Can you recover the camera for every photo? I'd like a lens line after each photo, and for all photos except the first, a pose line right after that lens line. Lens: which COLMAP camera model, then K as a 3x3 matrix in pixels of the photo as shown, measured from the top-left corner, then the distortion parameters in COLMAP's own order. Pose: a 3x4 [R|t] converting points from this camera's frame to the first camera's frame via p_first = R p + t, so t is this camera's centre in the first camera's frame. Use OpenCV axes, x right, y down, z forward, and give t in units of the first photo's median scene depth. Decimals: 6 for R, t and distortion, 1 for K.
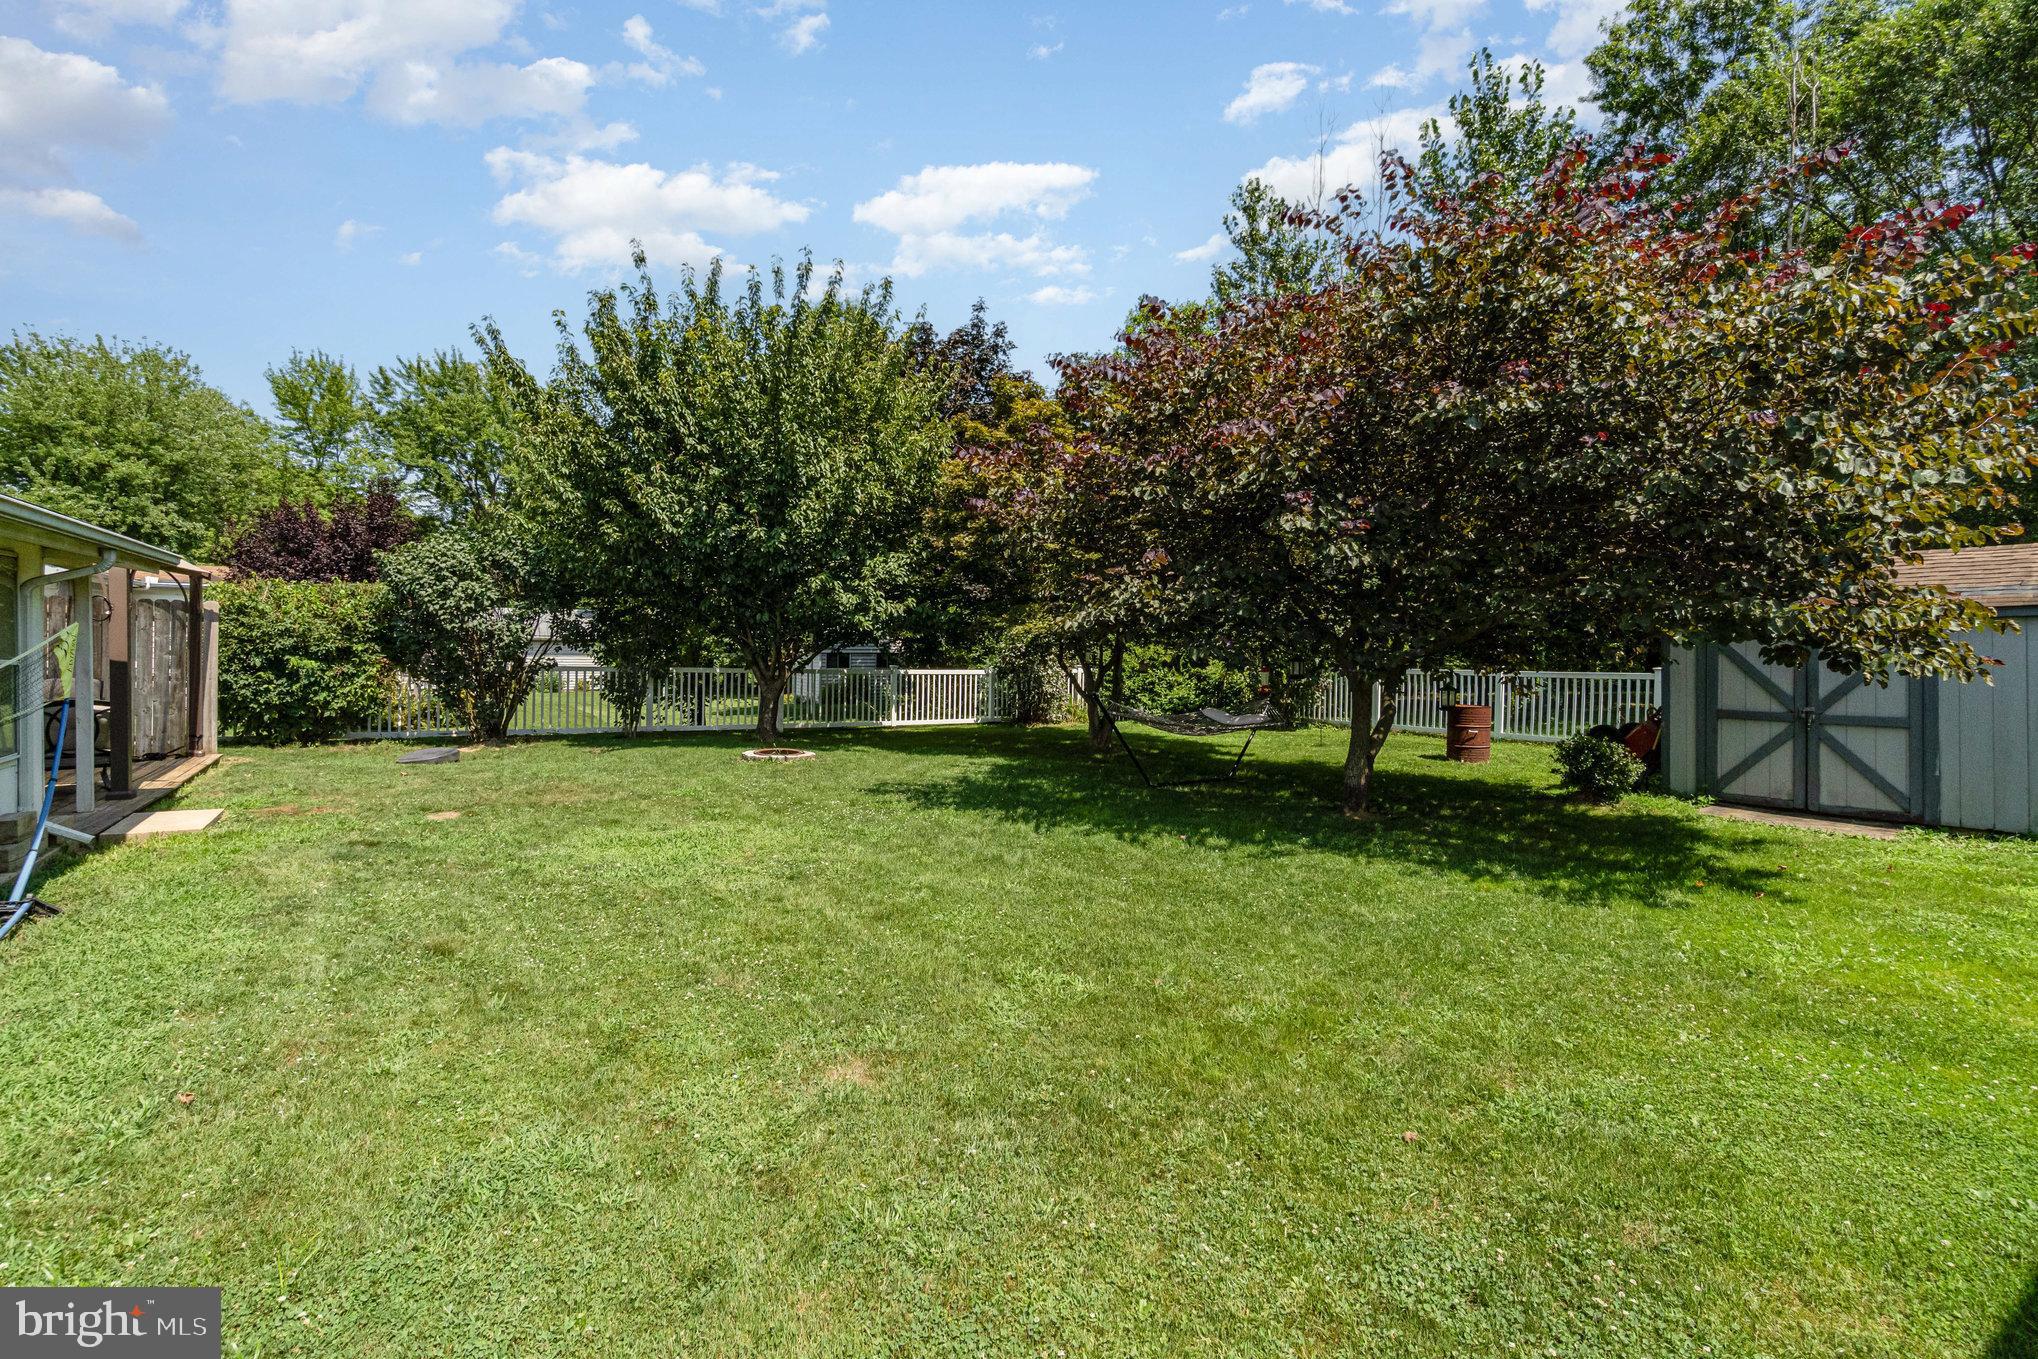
lens RADIAL K [[869.4, 0, 997.4], [0, 869.4, 659.3], [0, 0, 1]] dist [0.000051, 0.000325]
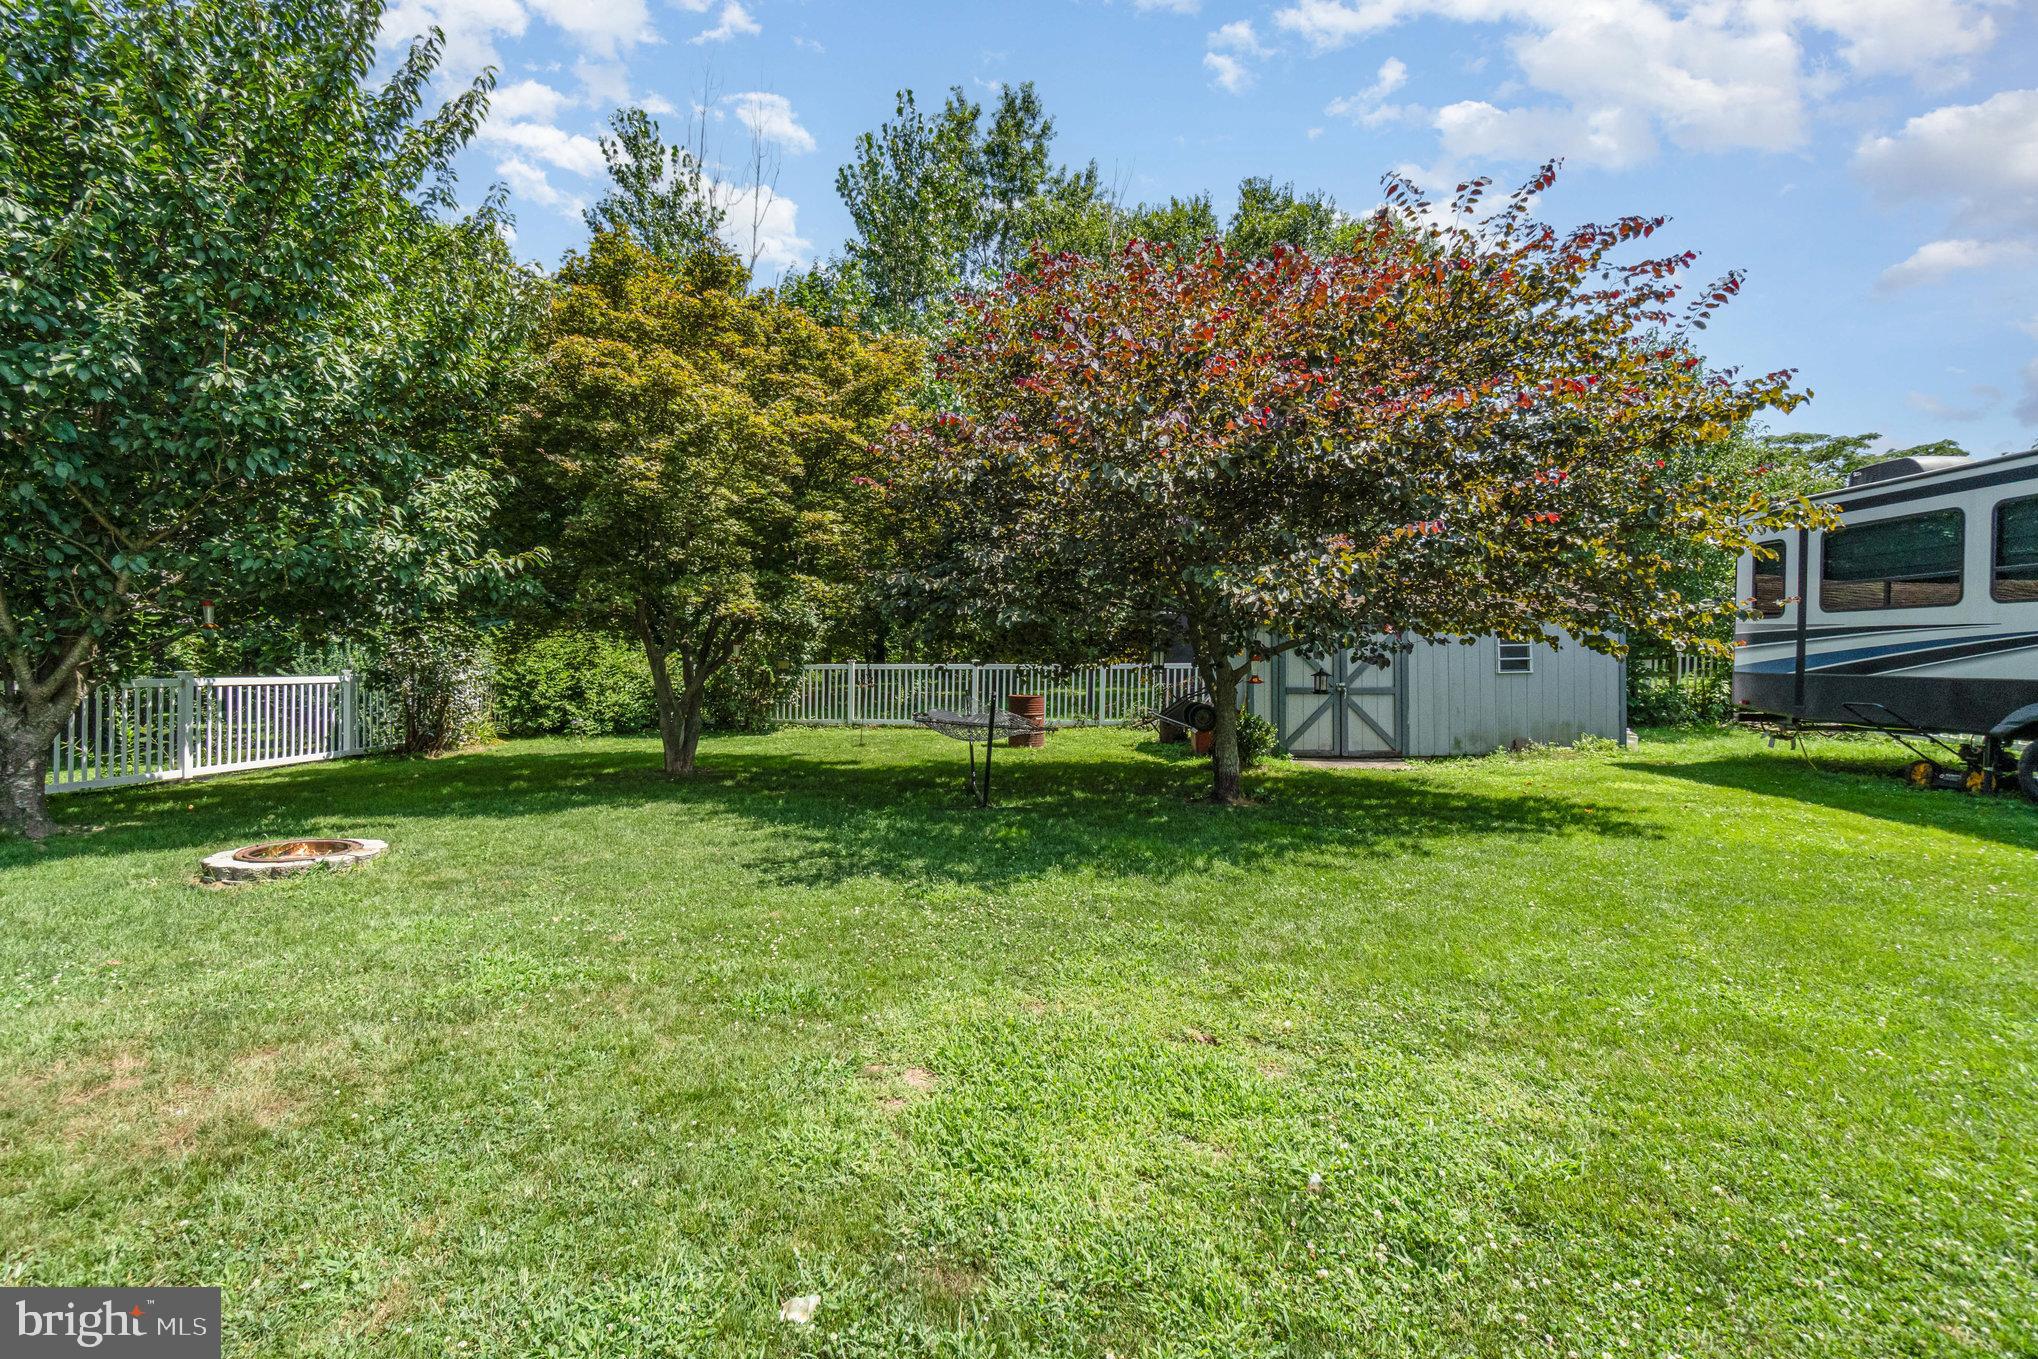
lens RADIAL K [[869.4, 0, 1016.4], [0, 869.4, 672.6], [0, 0, 1]] dist [0.000051, 0.000325]
pose [[0.642113, -0.018882, 0.766378, -0.441812], [0.010771, 0.999820, 0.015609, 0.010394], [-0.766534, -0.001768, 0.642201, 0.462793]]
